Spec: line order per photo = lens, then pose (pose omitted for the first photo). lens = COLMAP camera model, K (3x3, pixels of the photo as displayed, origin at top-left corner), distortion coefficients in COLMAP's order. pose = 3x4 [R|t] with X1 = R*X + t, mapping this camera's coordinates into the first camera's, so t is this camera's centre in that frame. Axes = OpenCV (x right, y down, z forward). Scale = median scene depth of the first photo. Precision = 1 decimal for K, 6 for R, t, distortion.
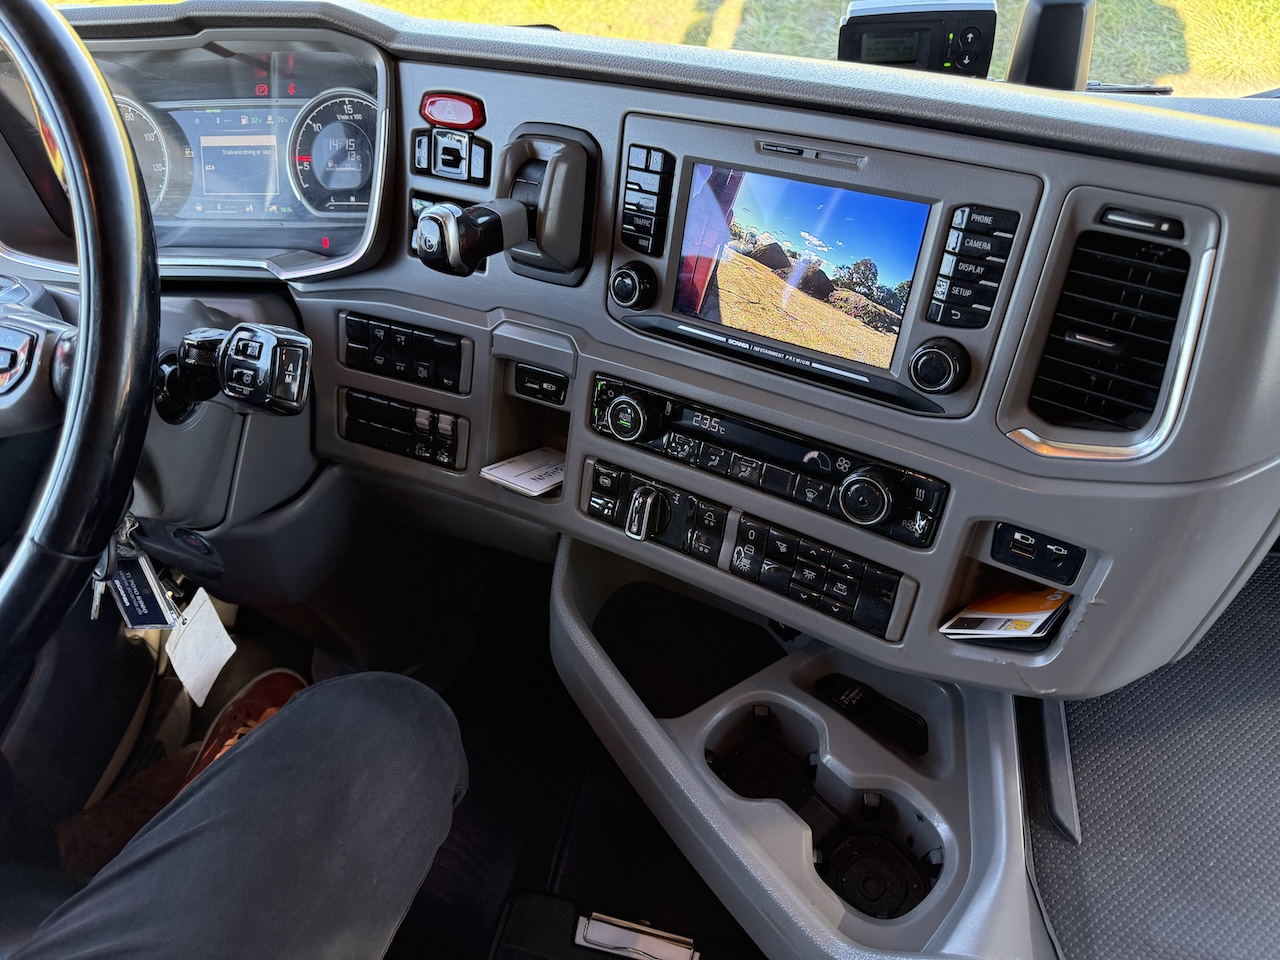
lens RADIAL K [[902.5, 0, 640.0], [0, 902.5, 480.0], [0, 0, 1]] dist [0.117298, -0.226528]
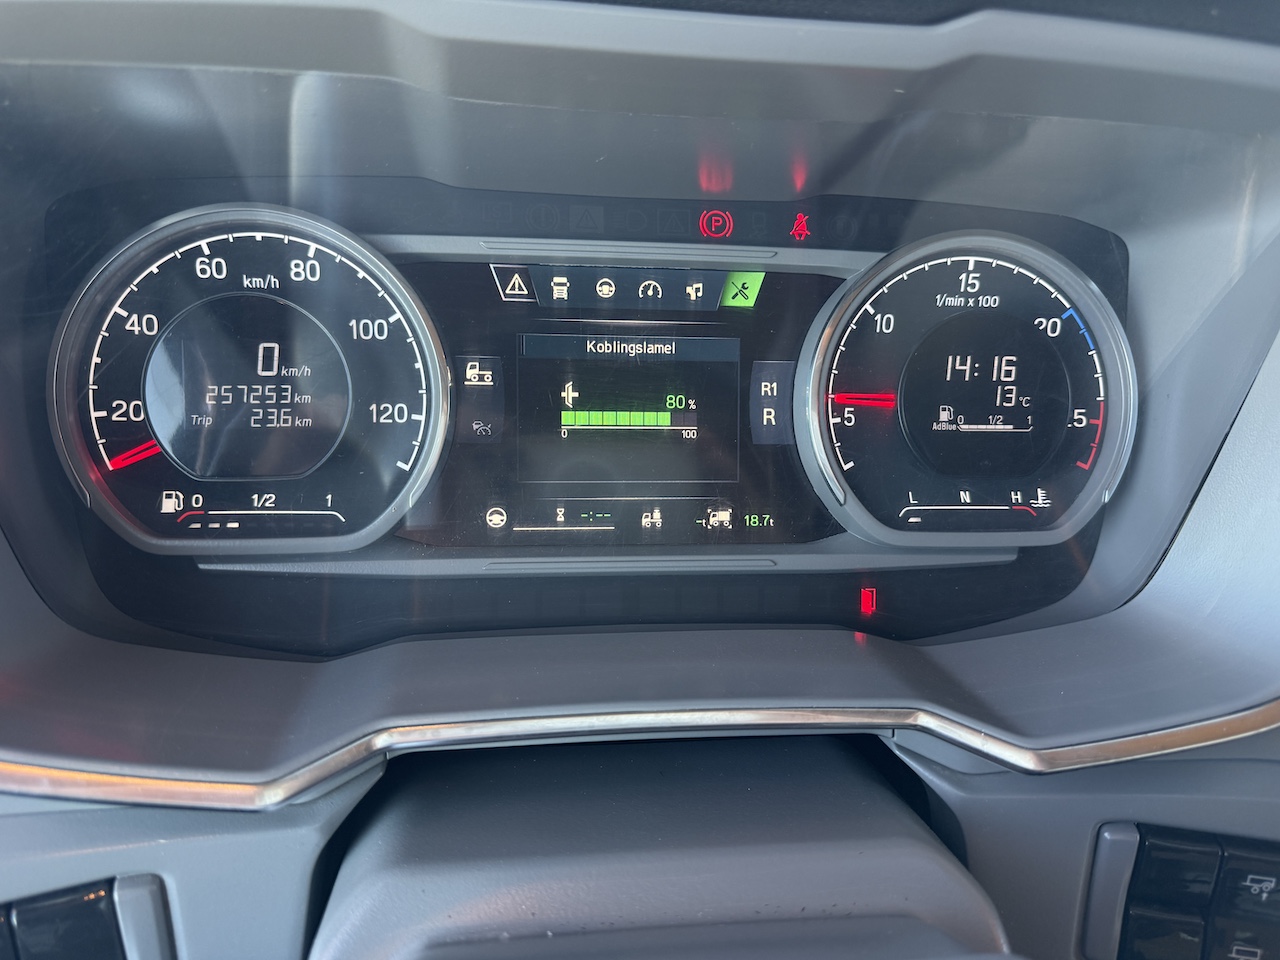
lens RADIAL K [[903.8, 0, 640.0], [0, 903.8, 480.0], [0, 0, 1]] dist [0.000713, -0.002044]
pose [[0.939062, -0.036131, 0.341845, -0.711131], [0.097153, 0.981813, -0.163110, -0.321728], [-0.329734, 0.186382, 0.925493, 0.833203]]
